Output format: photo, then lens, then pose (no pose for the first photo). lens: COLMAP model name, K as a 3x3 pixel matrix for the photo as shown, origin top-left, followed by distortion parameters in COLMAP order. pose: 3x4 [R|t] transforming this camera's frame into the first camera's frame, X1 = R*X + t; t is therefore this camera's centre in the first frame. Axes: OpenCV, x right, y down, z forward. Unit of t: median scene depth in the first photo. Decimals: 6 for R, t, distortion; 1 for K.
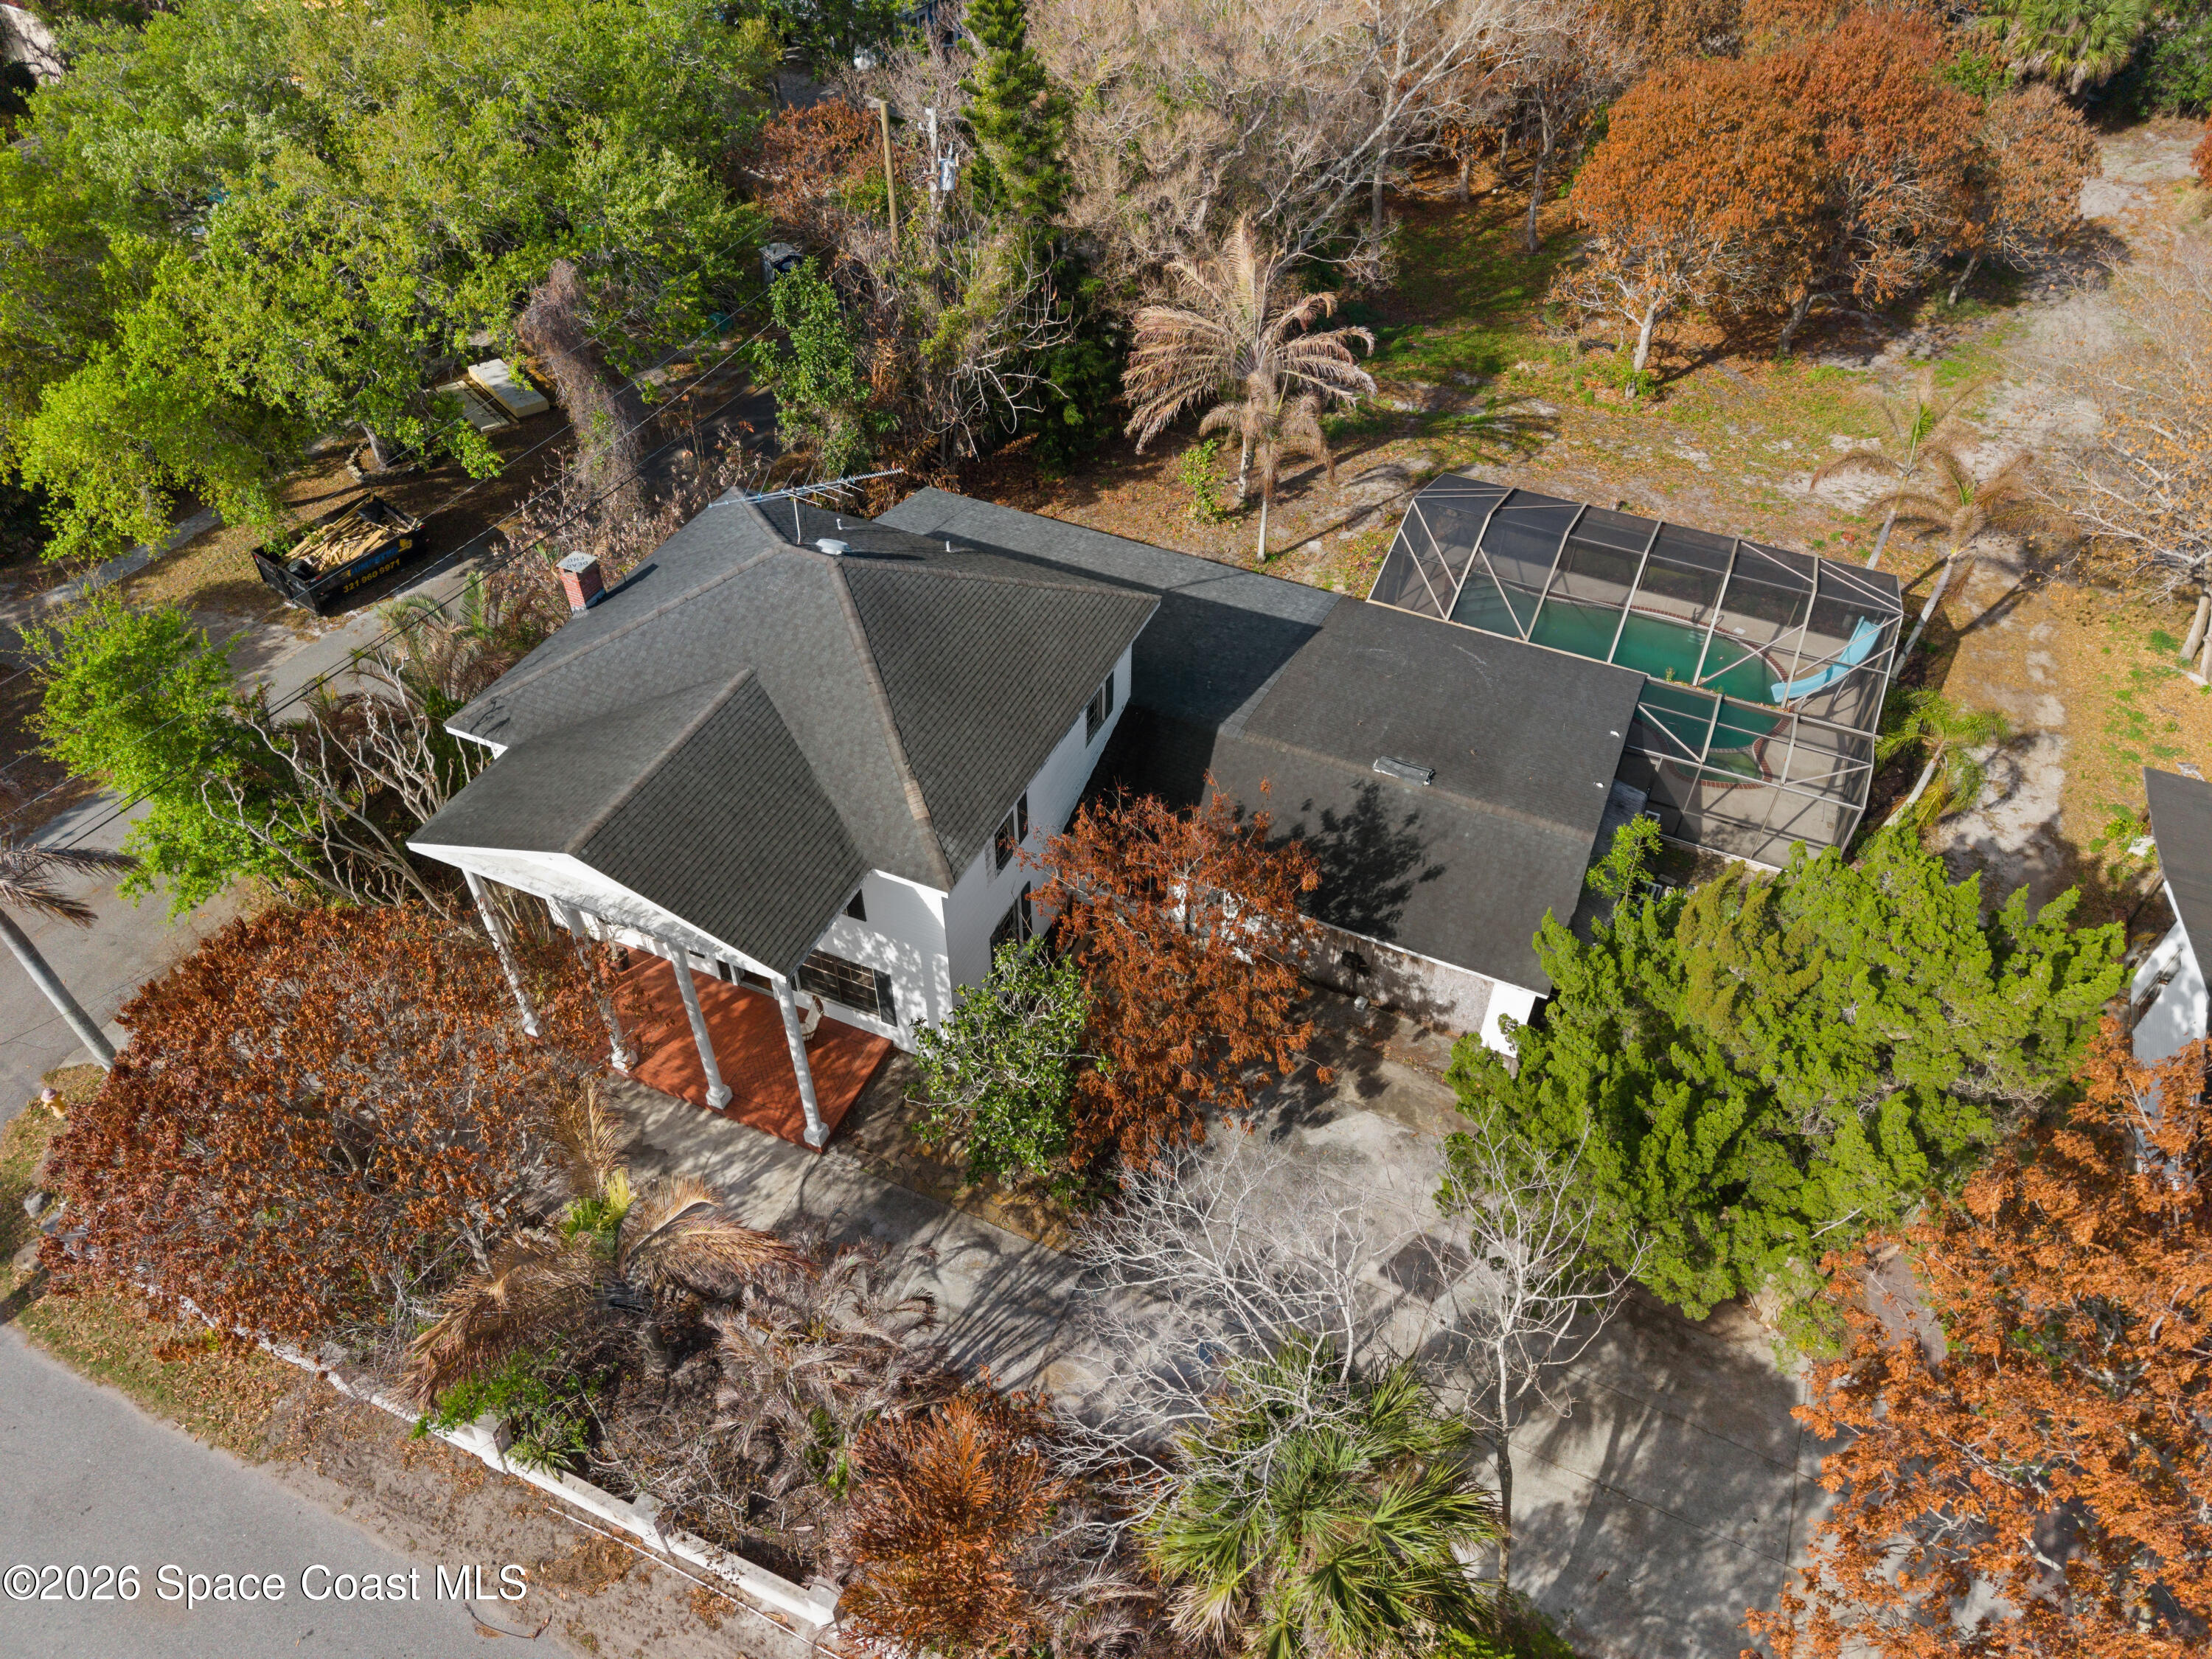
lens RADIAL K [[1467.3, 0, 1099.5], [0, 1467.3, 832.4], [0, 0, 1]] dist [0.009868, -0.007758]
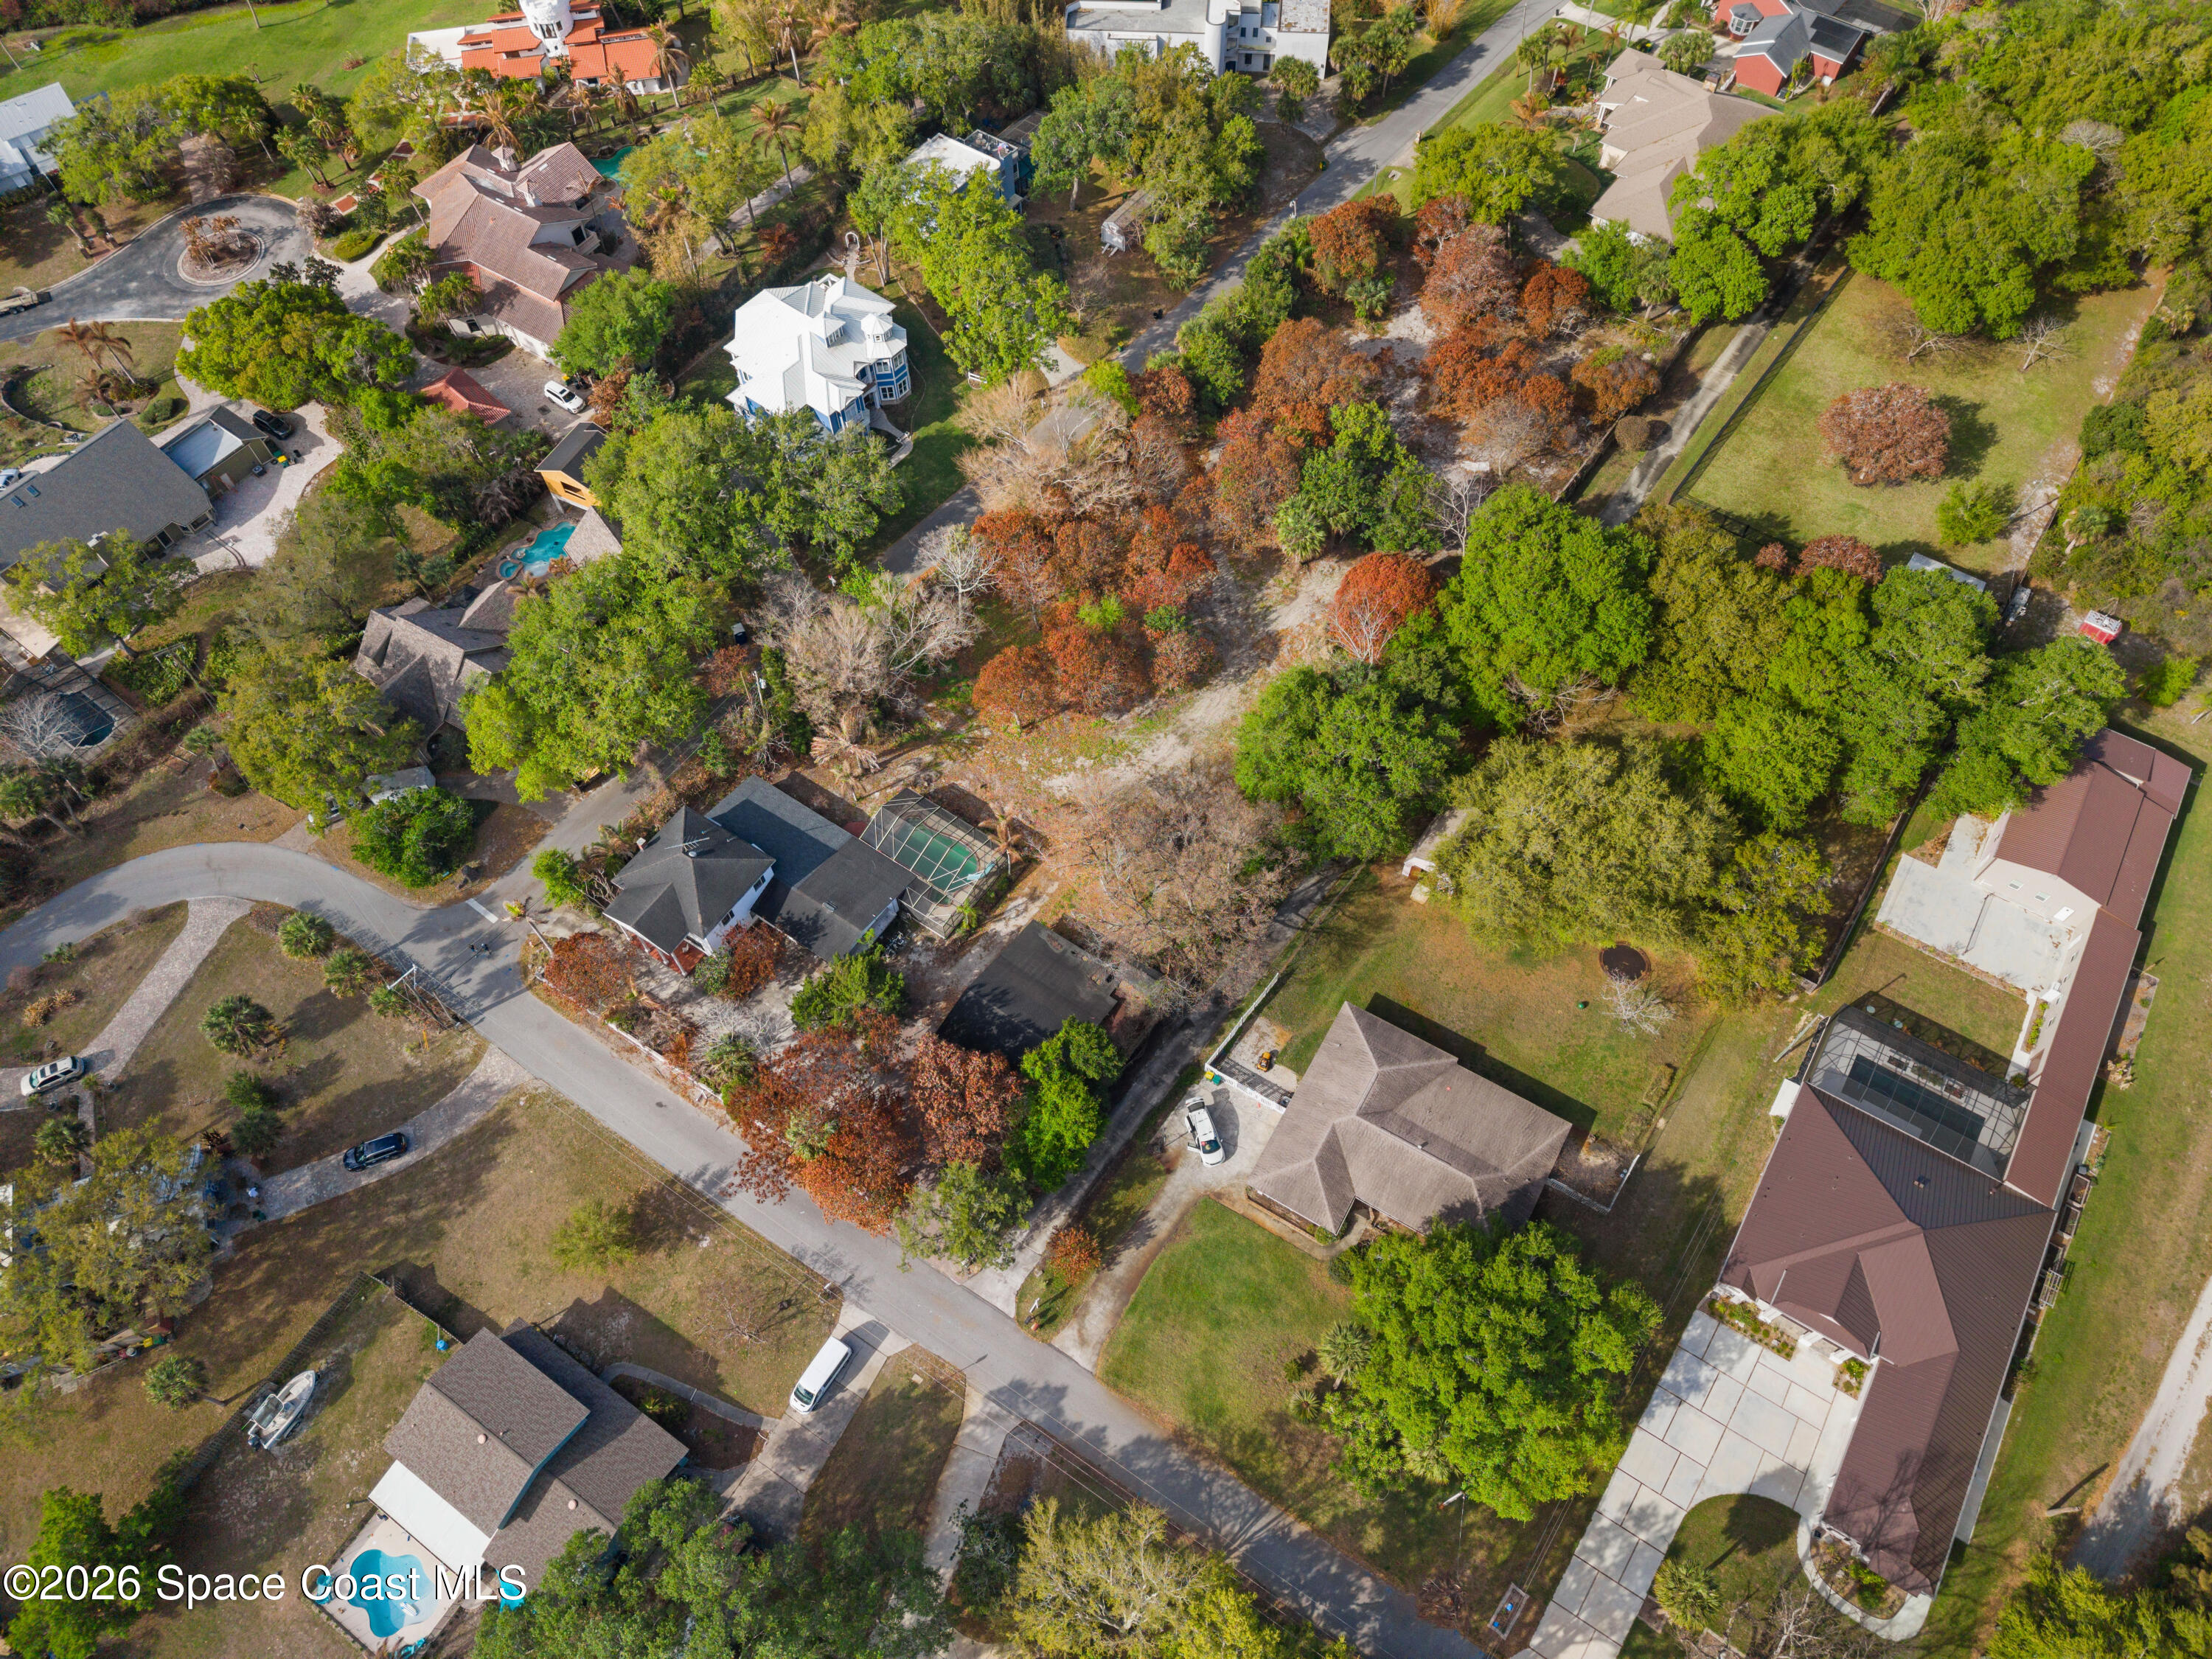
lens RADIAL K [[1475.8, 0, 1116.7], [0, 1475.8, 834.6], [0, 0, 1]] dist [0.007374, -0.003602]
pose [[0.987141, 0.134094, -0.087013, 1.523962], [-0.107763, 0.960292, 0.257345, -1.588557], [0.118067, -0.244659, 0.962394, -3.281550]]
